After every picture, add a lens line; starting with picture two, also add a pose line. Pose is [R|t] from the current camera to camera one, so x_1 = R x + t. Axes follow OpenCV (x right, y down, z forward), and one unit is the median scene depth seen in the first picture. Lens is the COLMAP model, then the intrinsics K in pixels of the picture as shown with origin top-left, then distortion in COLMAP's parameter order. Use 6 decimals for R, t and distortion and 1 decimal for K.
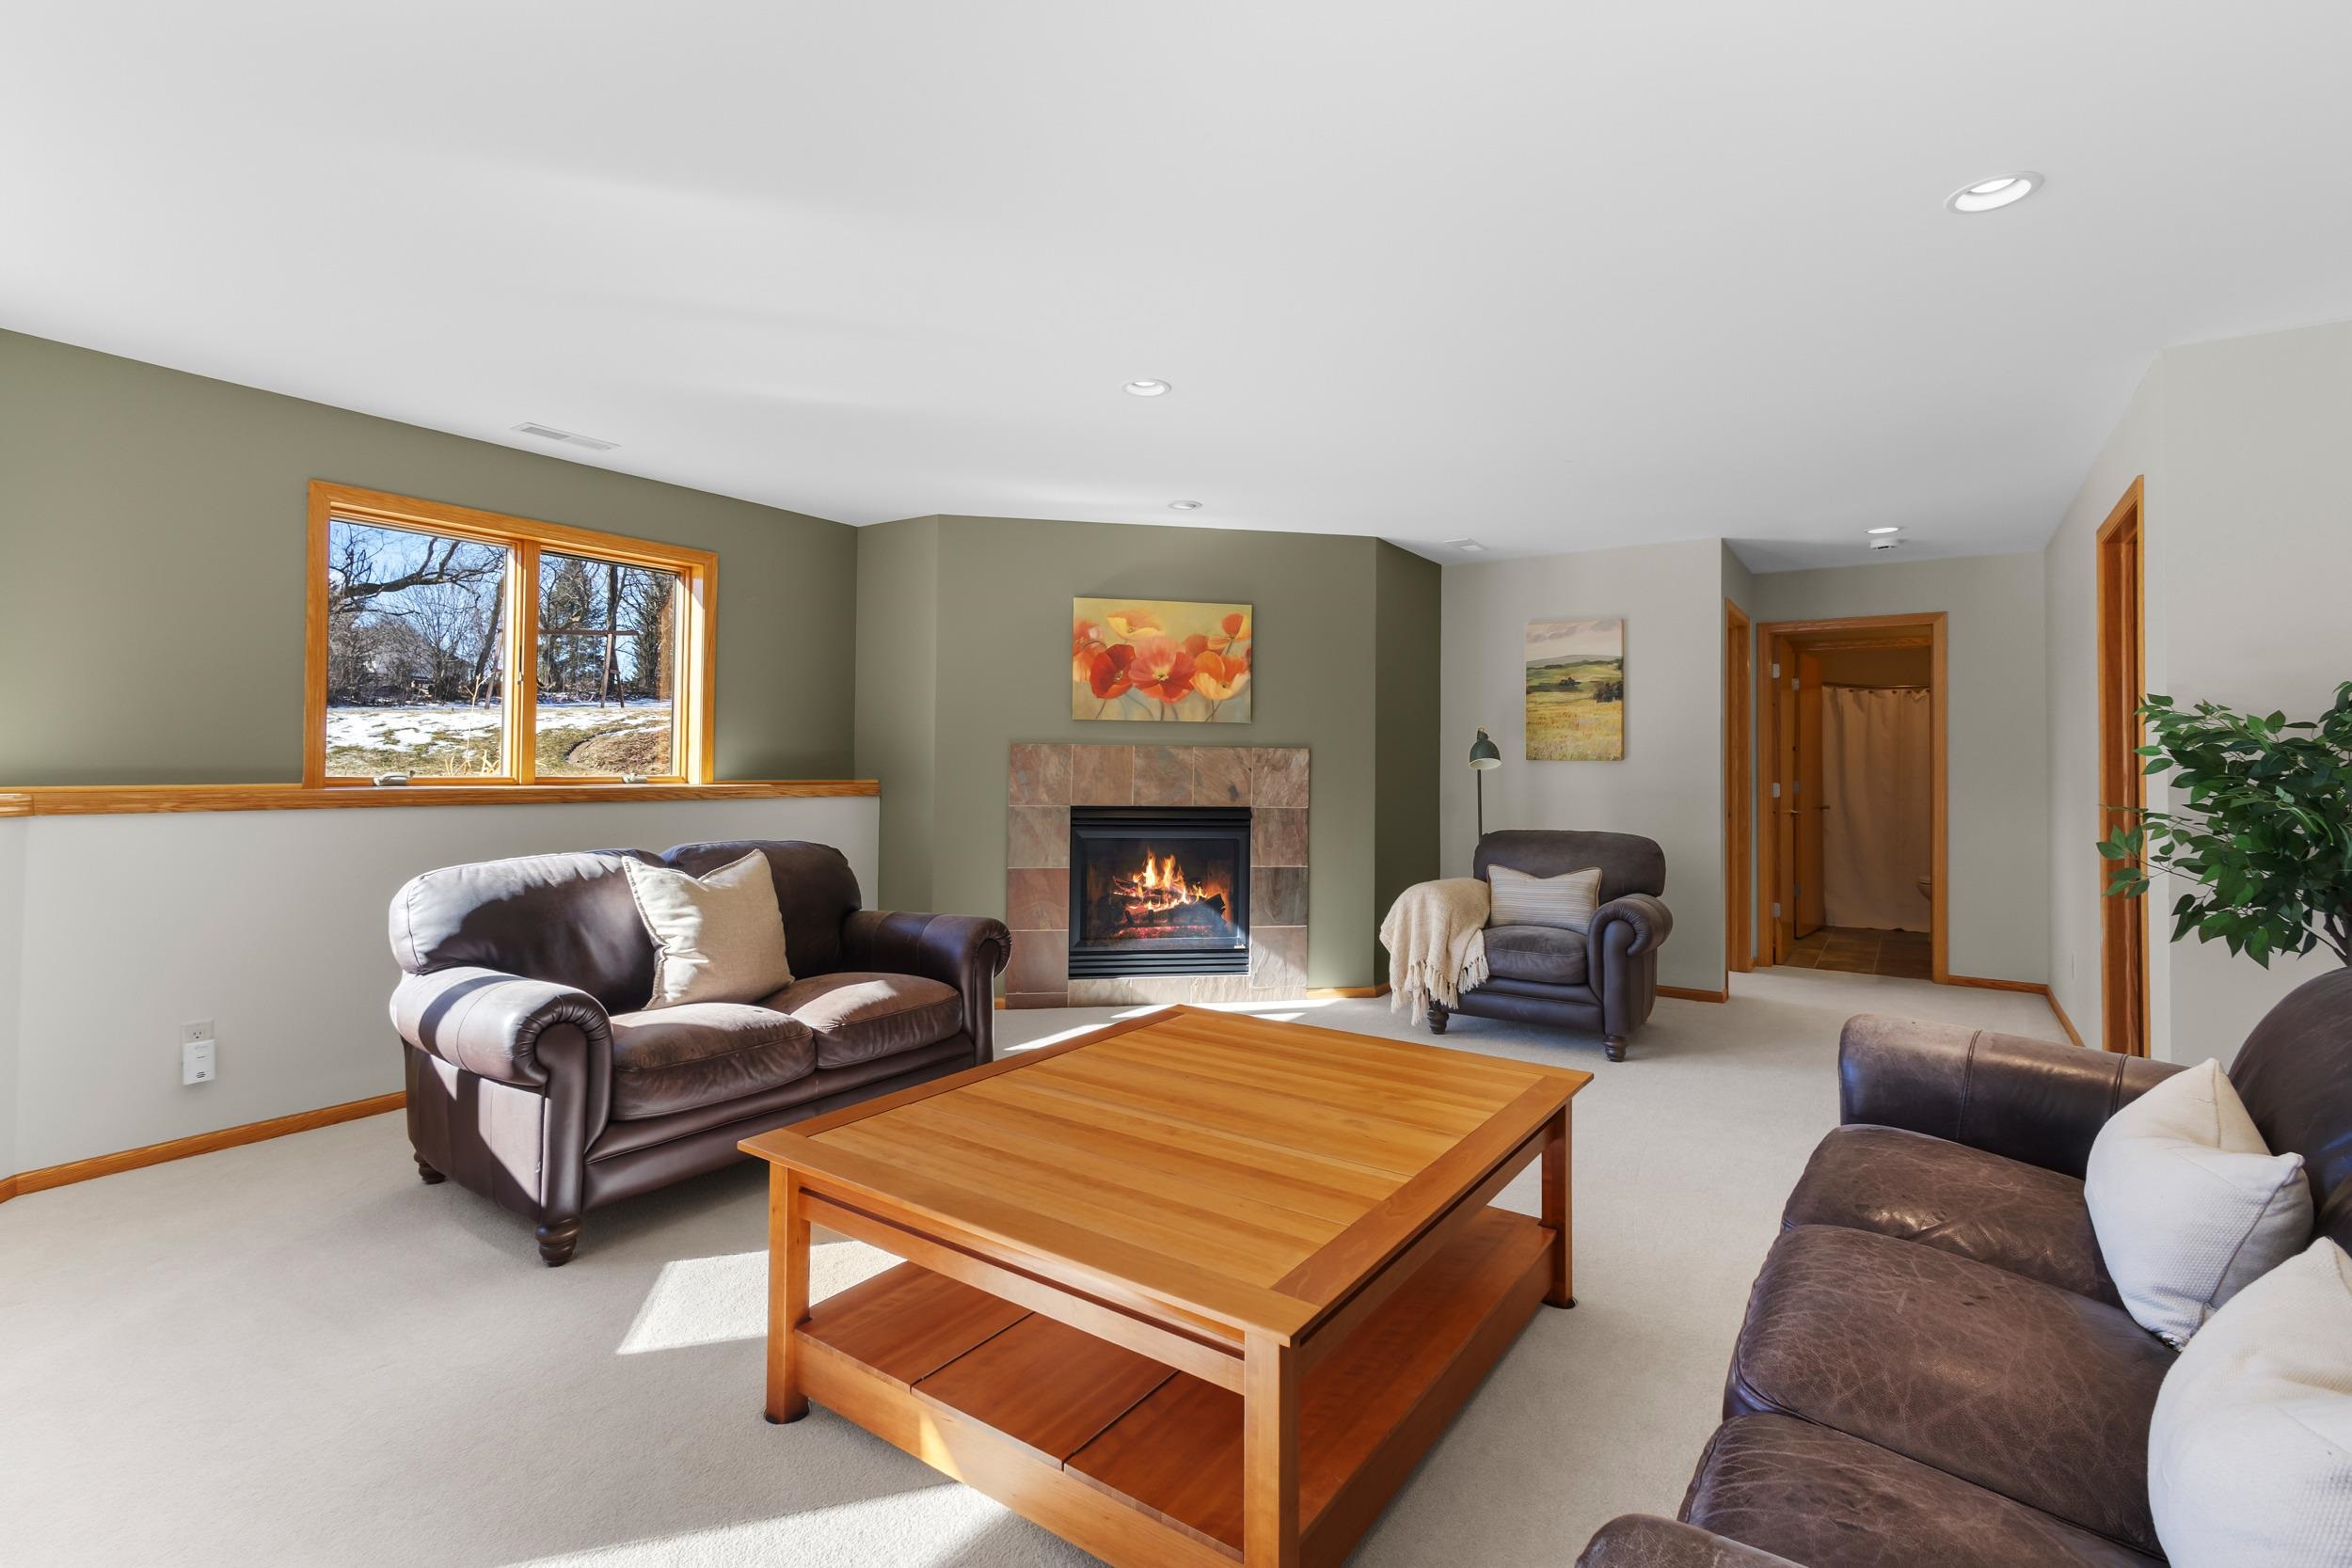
lens RADIAL K [[1084.2, 0, 1172.2], [0, 1084.2, 747.6], [0, 0, 1]] dist [0.000562, -0.000133]
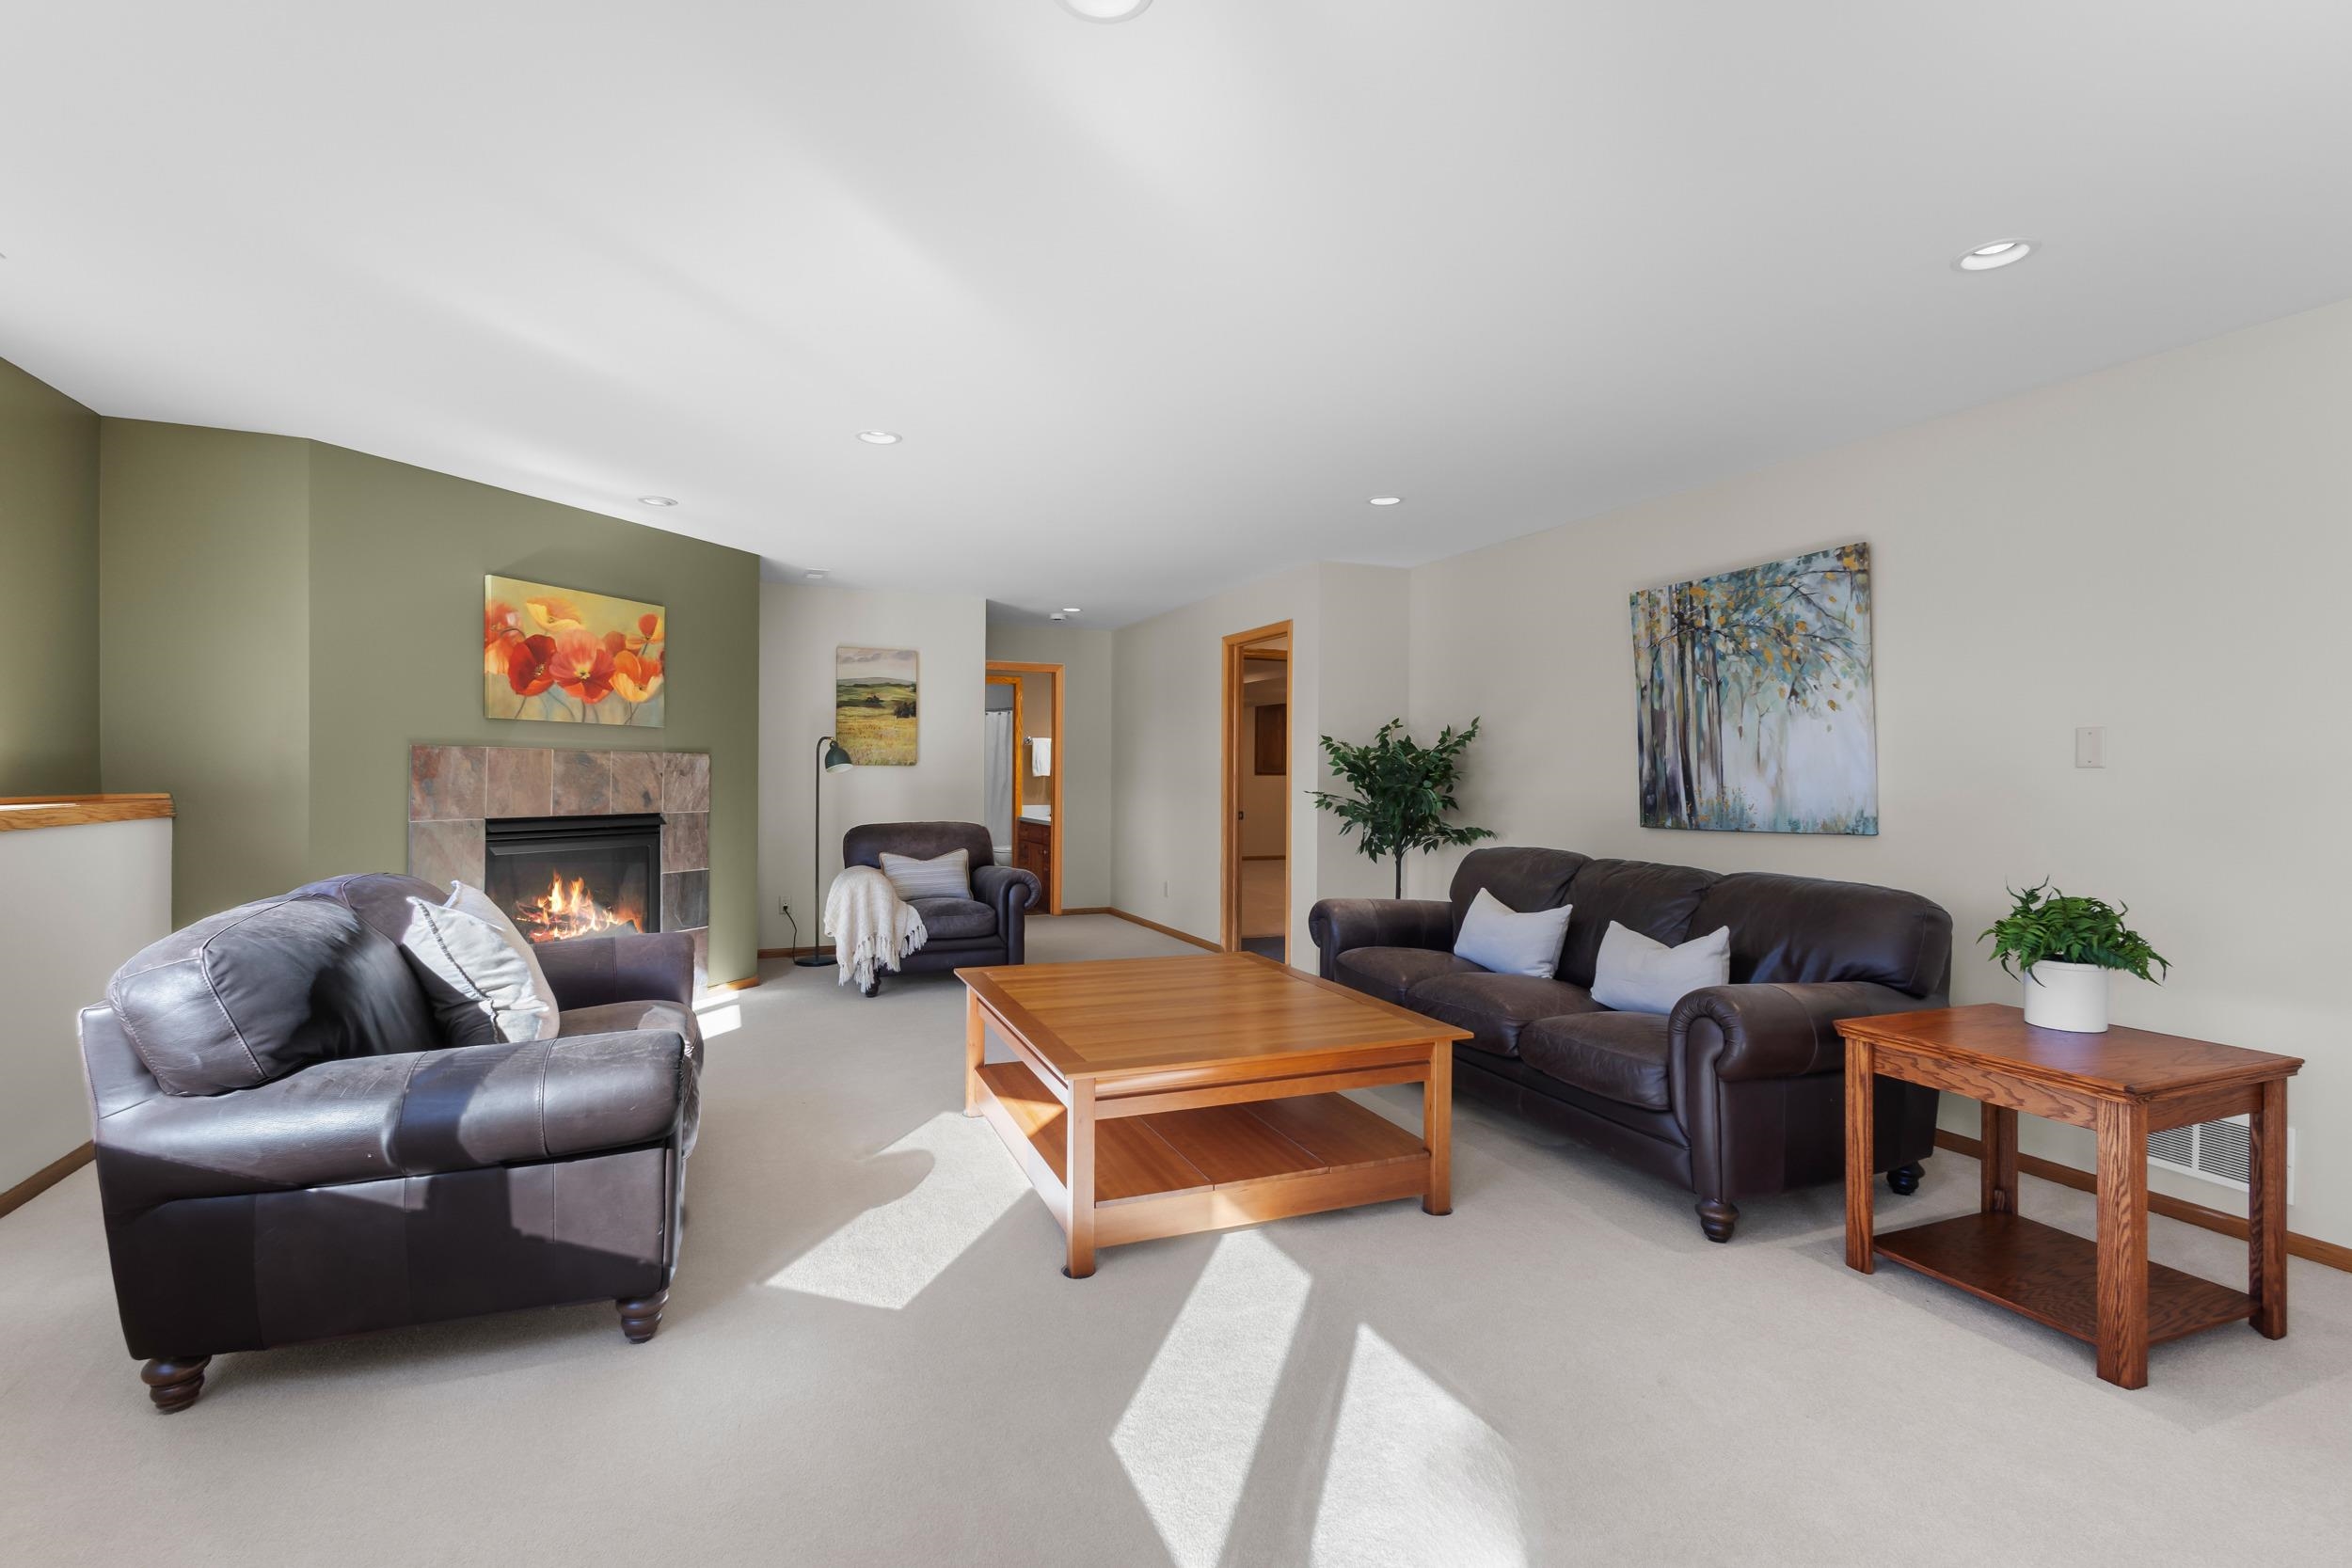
lens RADIAL K [[1083.1, 0, 1176.0], [0, 1083.1, 784.0], [0, 0, 1]] dist [0.002360, 0.000107]
pose [[0.538024, -0.014593, 0.842803, -0.515736], [-0.015028, 0.999525, 0.026900, -0.004950], [-0.842796, -0.027139, 0.537549, 0.080039]]
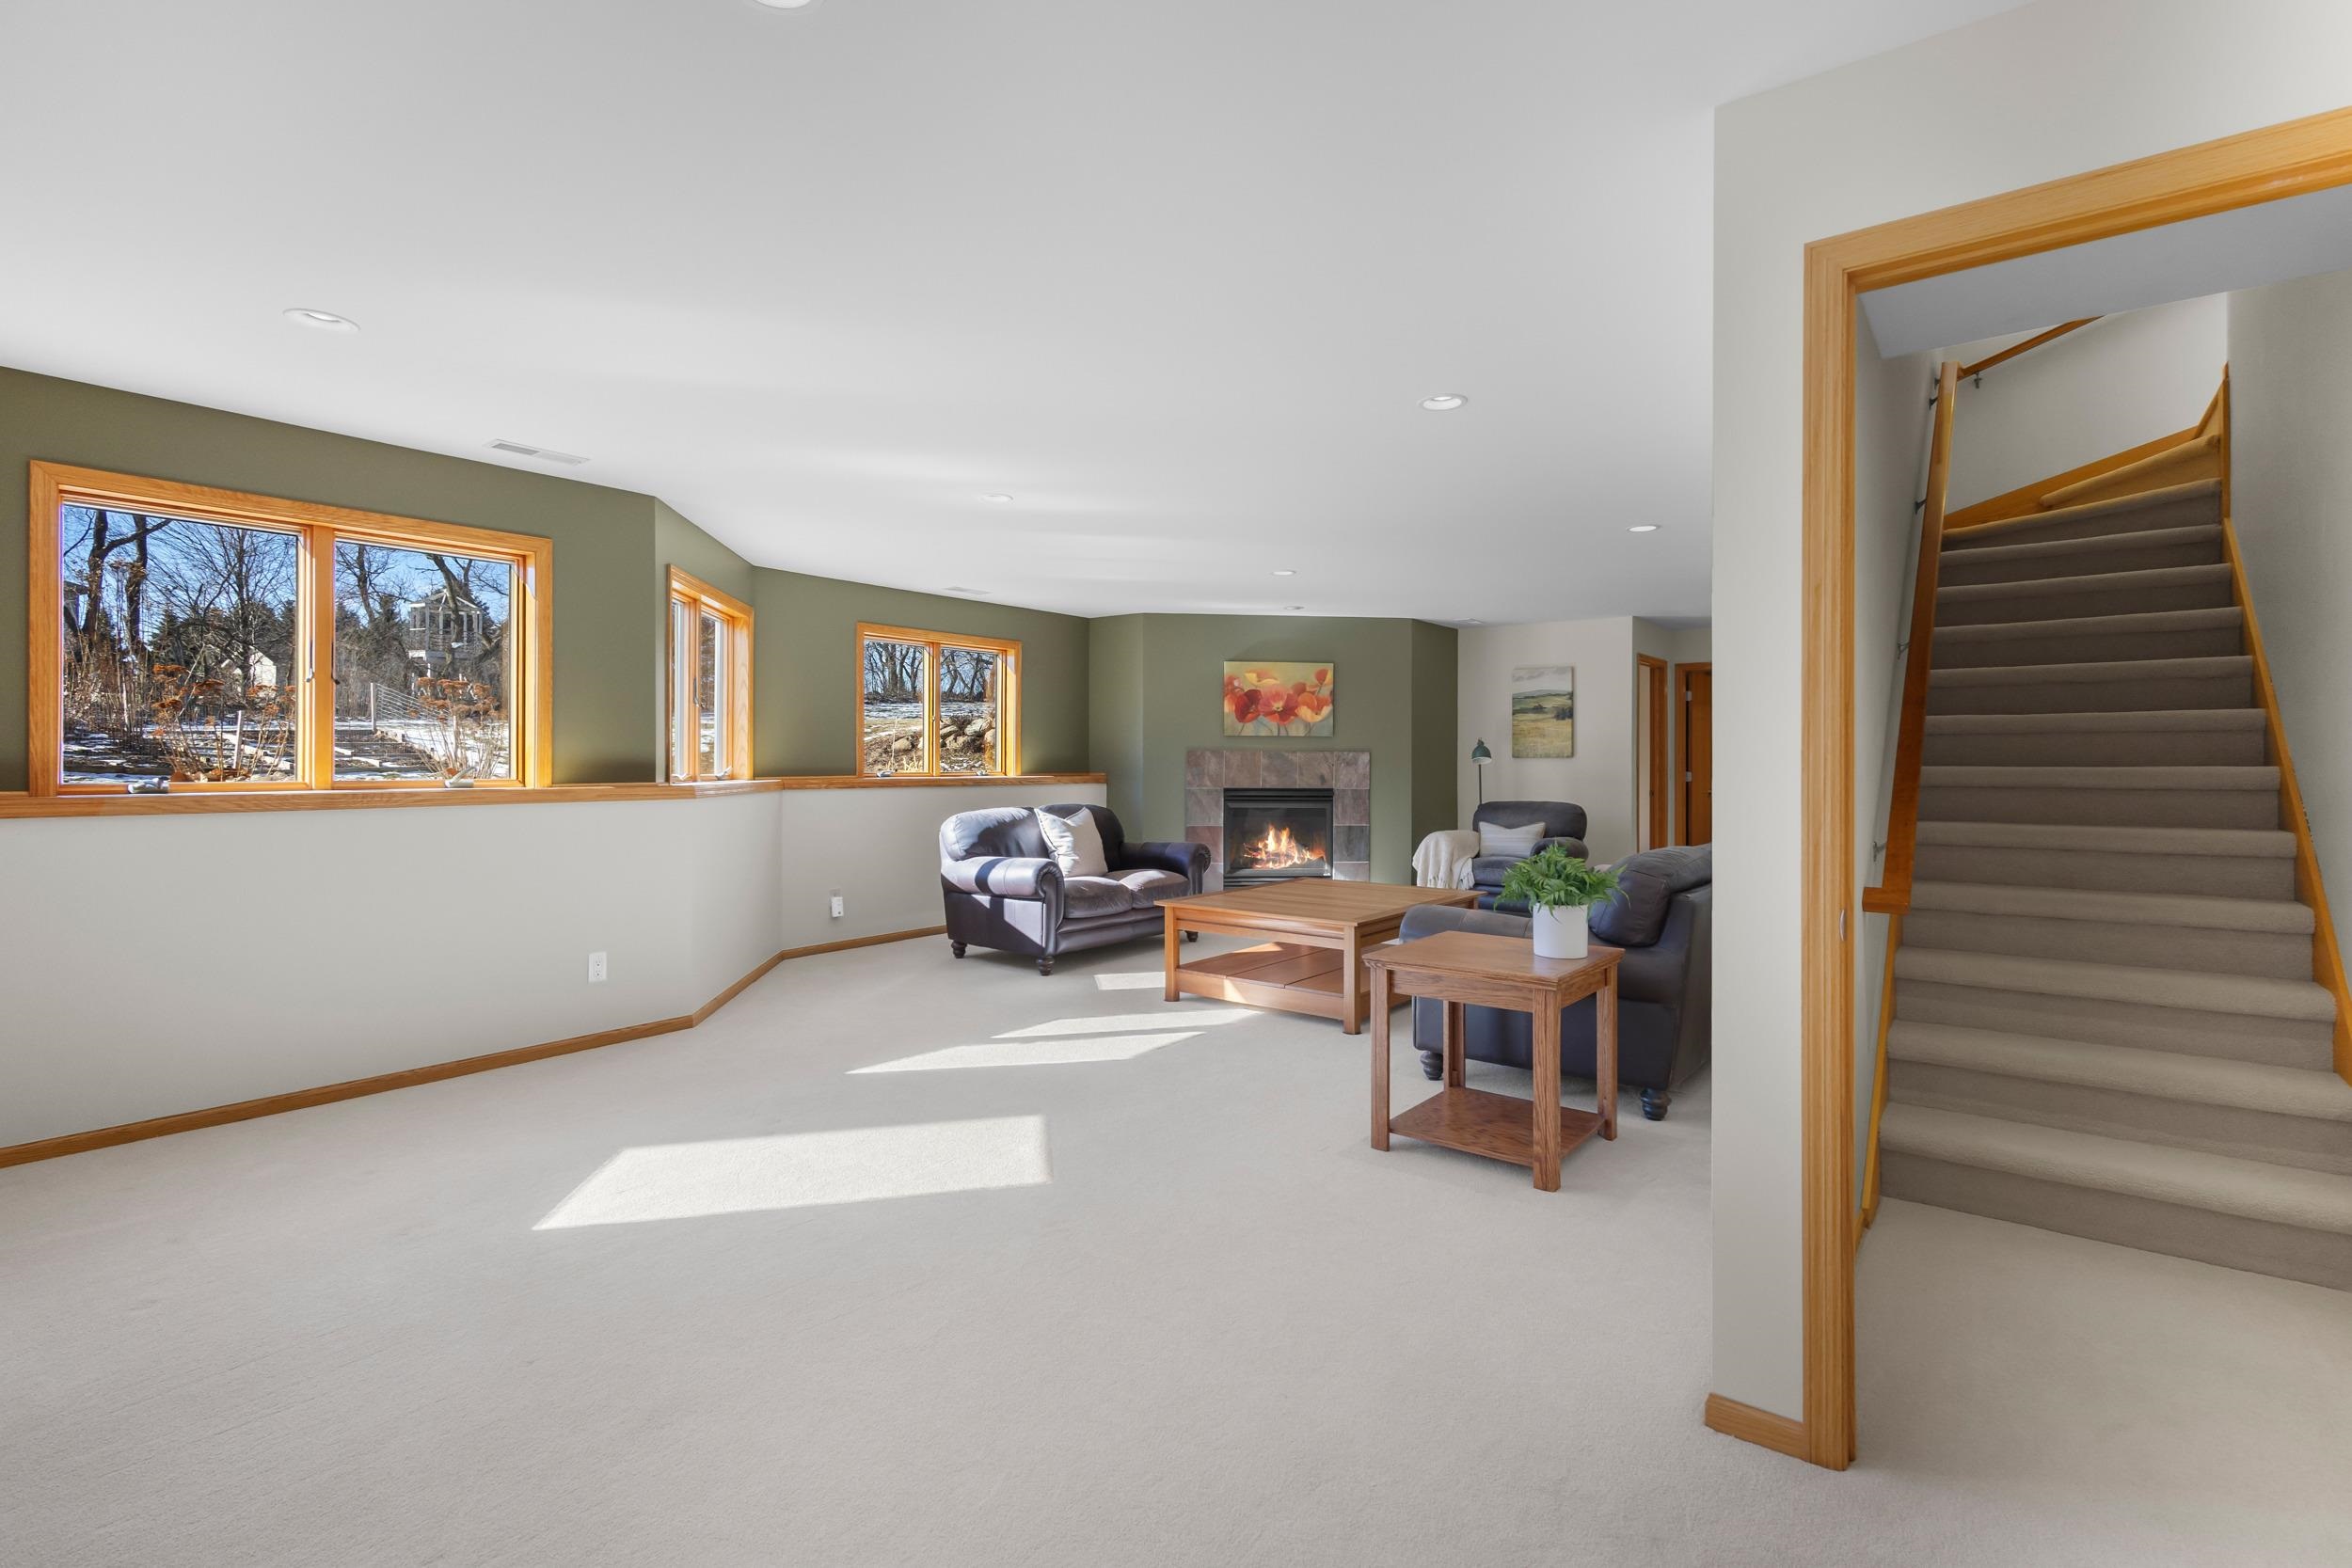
lens RADIAL K [[1078.2, 0, 1181.2], [0, 1078.2, 770.7], [0, 0, 1]] dist [0.009258, -0.001687]
pose [[0.998446, -0.007448, -0.055237, -0.066641], [0.008733, 0.999696, 0.023049, -0.010865], [0.055048, -0.023495, 0.998207, -0.631377]]
